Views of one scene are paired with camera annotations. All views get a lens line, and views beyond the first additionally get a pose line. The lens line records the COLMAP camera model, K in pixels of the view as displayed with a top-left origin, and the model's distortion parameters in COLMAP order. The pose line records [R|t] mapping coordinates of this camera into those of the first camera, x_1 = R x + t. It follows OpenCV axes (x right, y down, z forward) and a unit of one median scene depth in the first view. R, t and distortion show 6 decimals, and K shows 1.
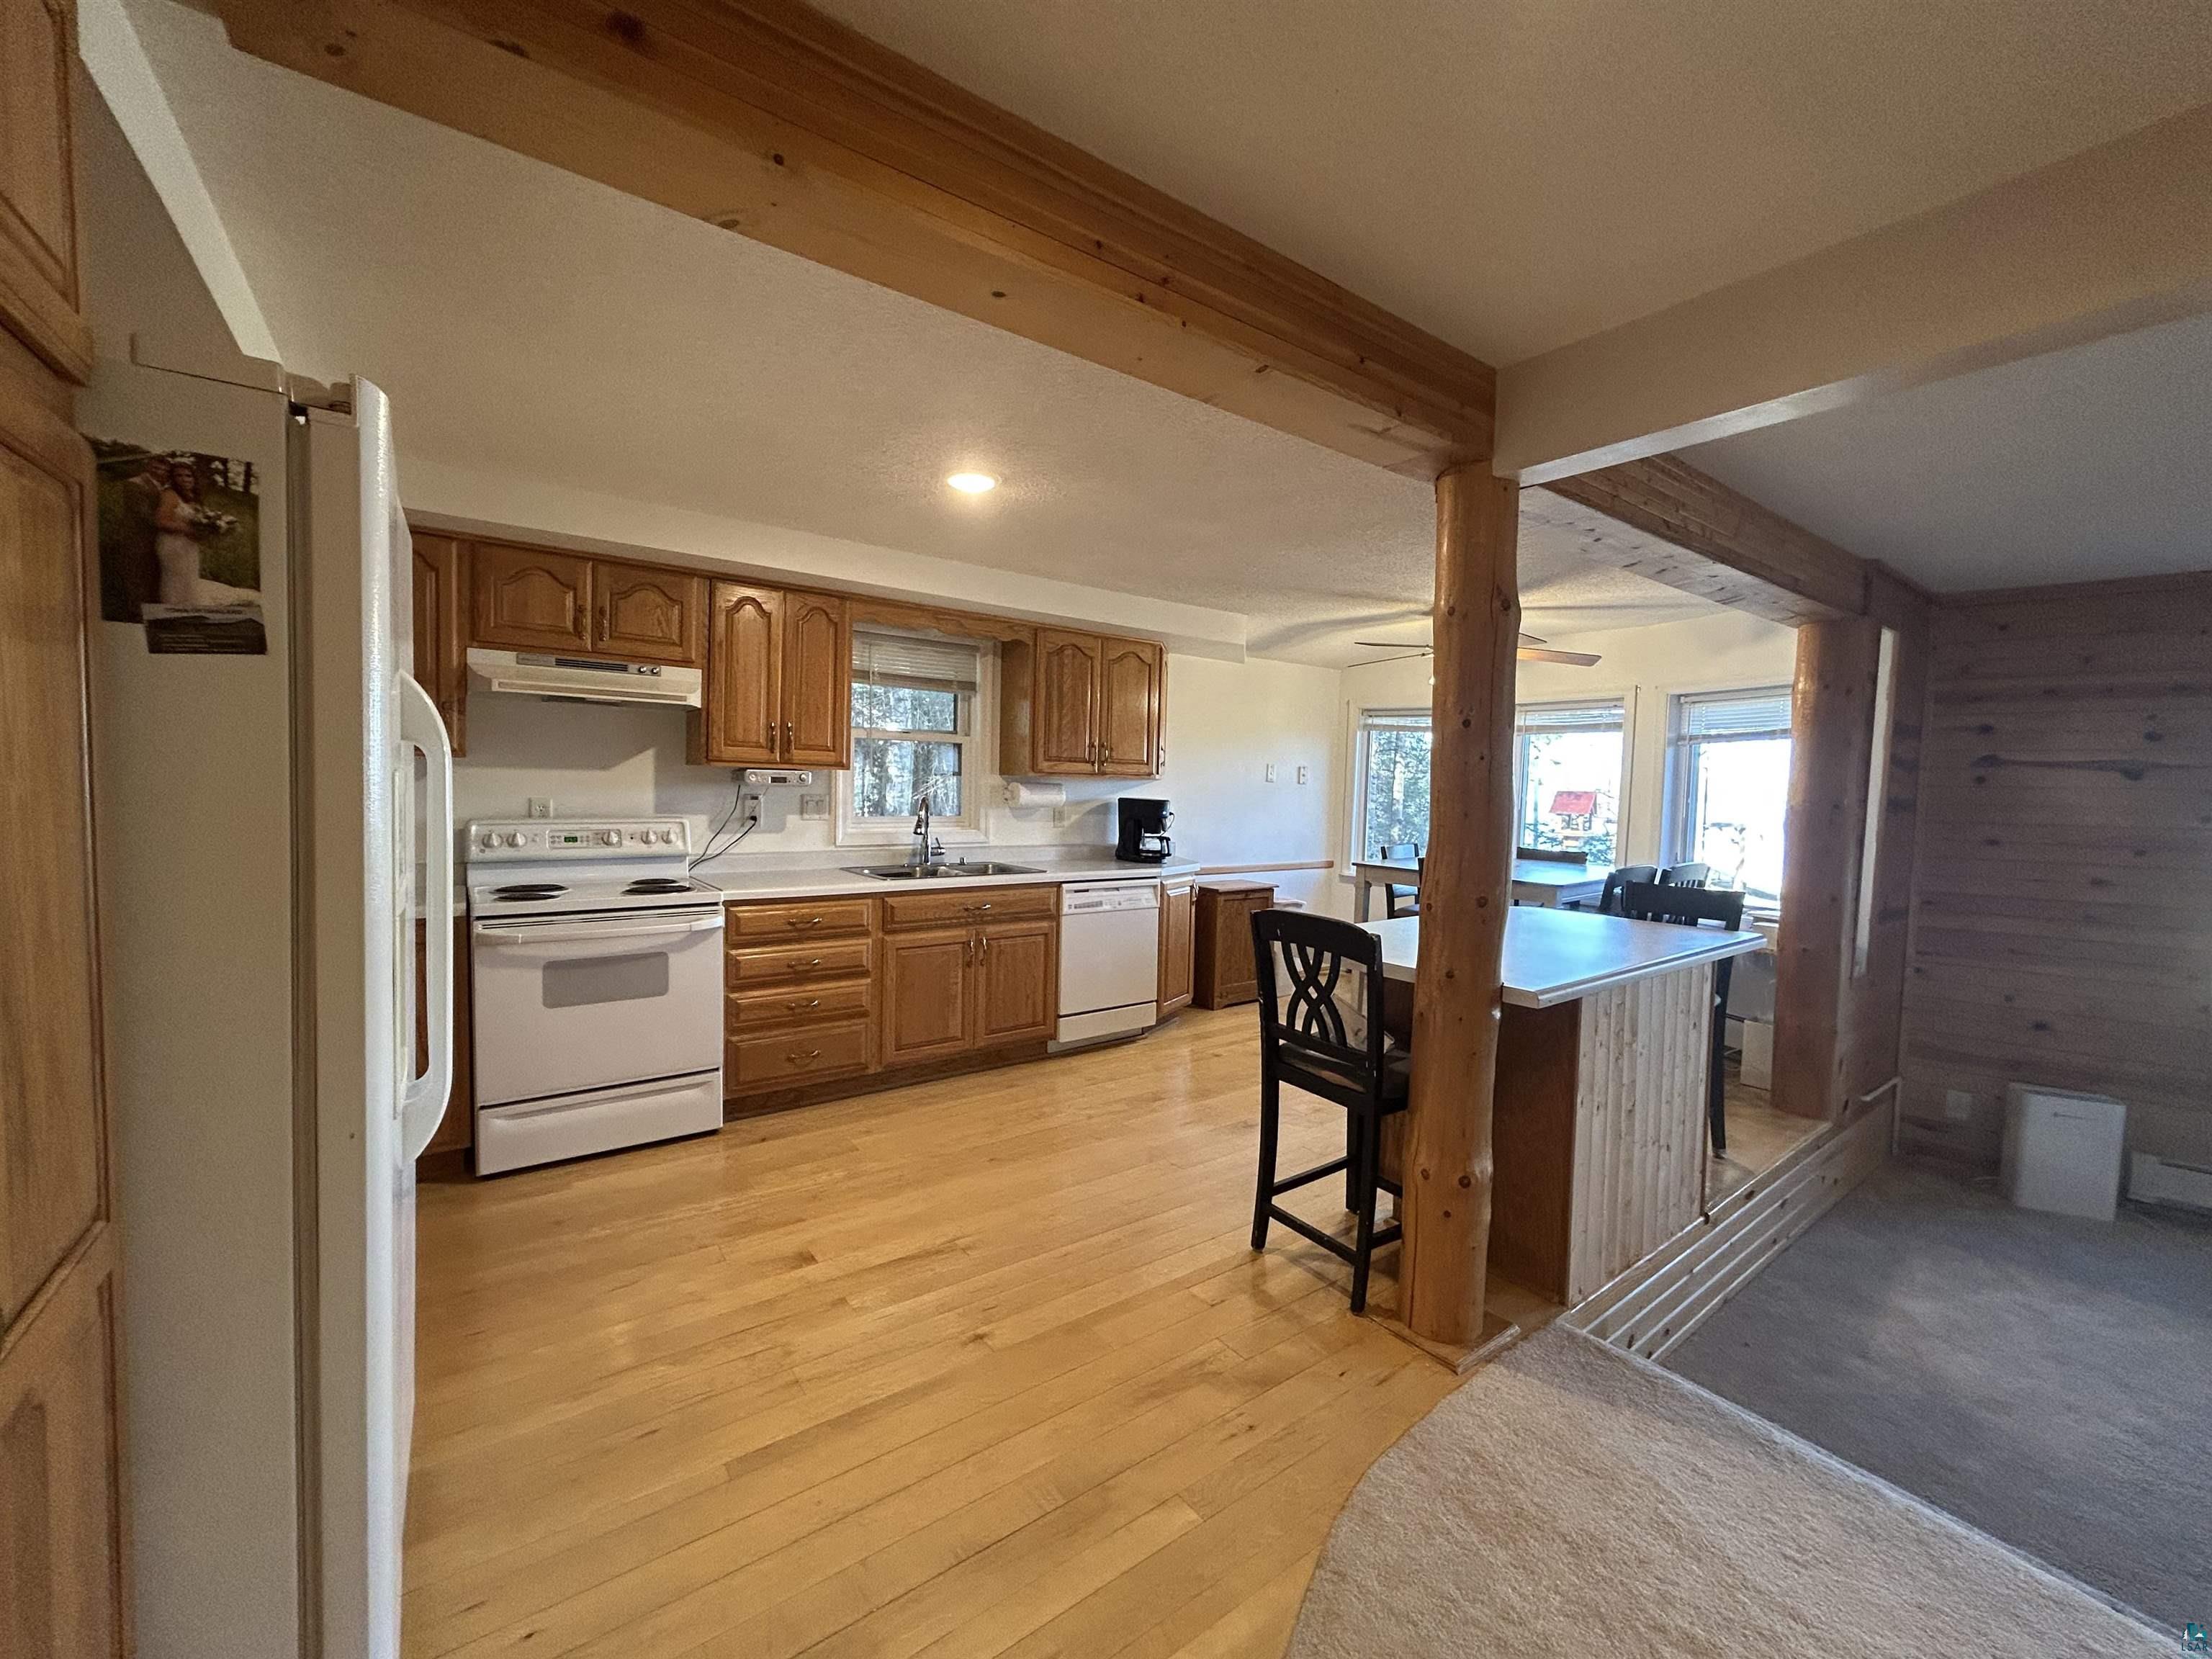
lens RADIAL K [[883.4, 0, 1108.1], [0, 883.4, 825.2], [0, 0, 1]] dist [-0.001559, -0.000124]
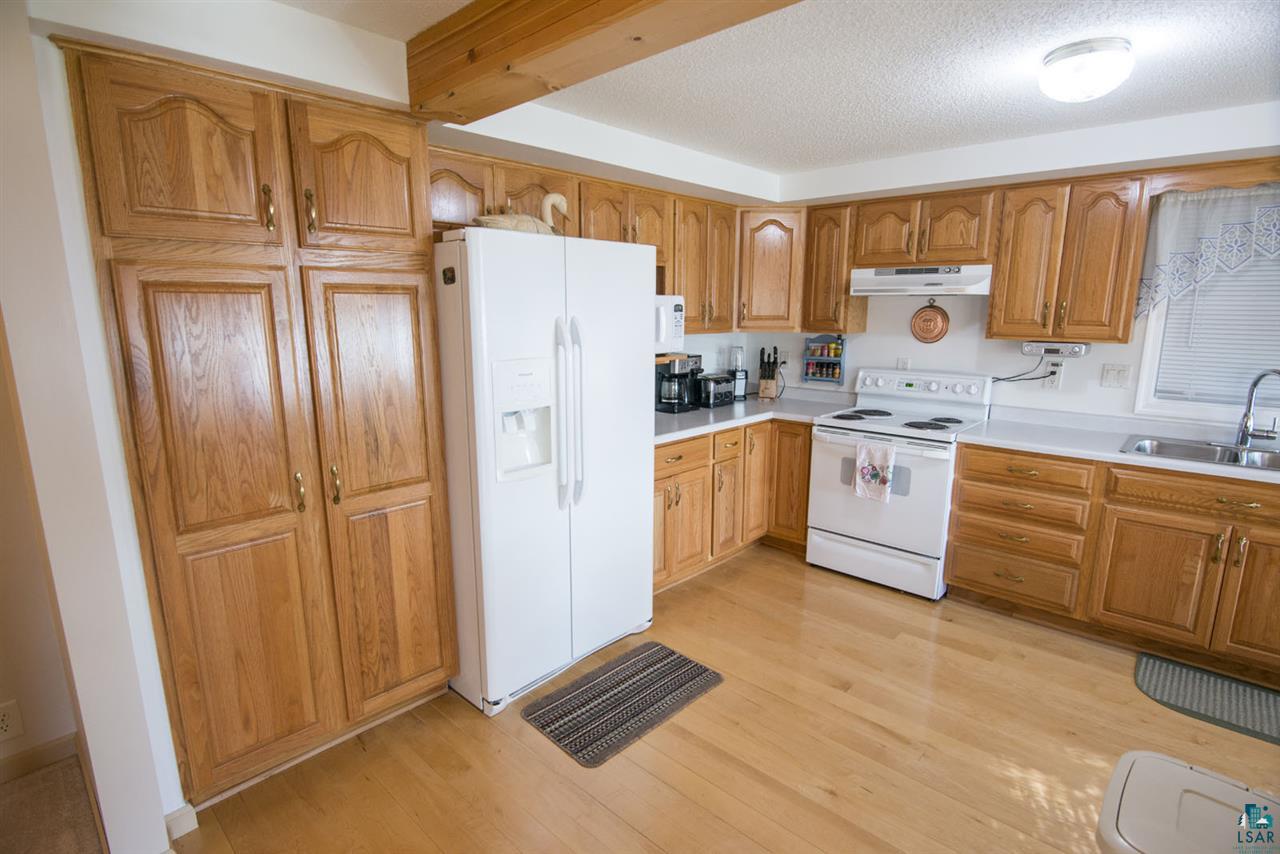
lens RADIAL K [[630.3, 0, 640.0], [0, 630.3, 427.0], [0, 0, 1]] dist [-0.035149, -0.000280]
pose [[0.180816, 0.155618, -0.971127, 0.377362], [-0.050254, 0.987575, 0.148897, -0.050651], [0.982232, 0.021880, 0.186390, 0.327223]]
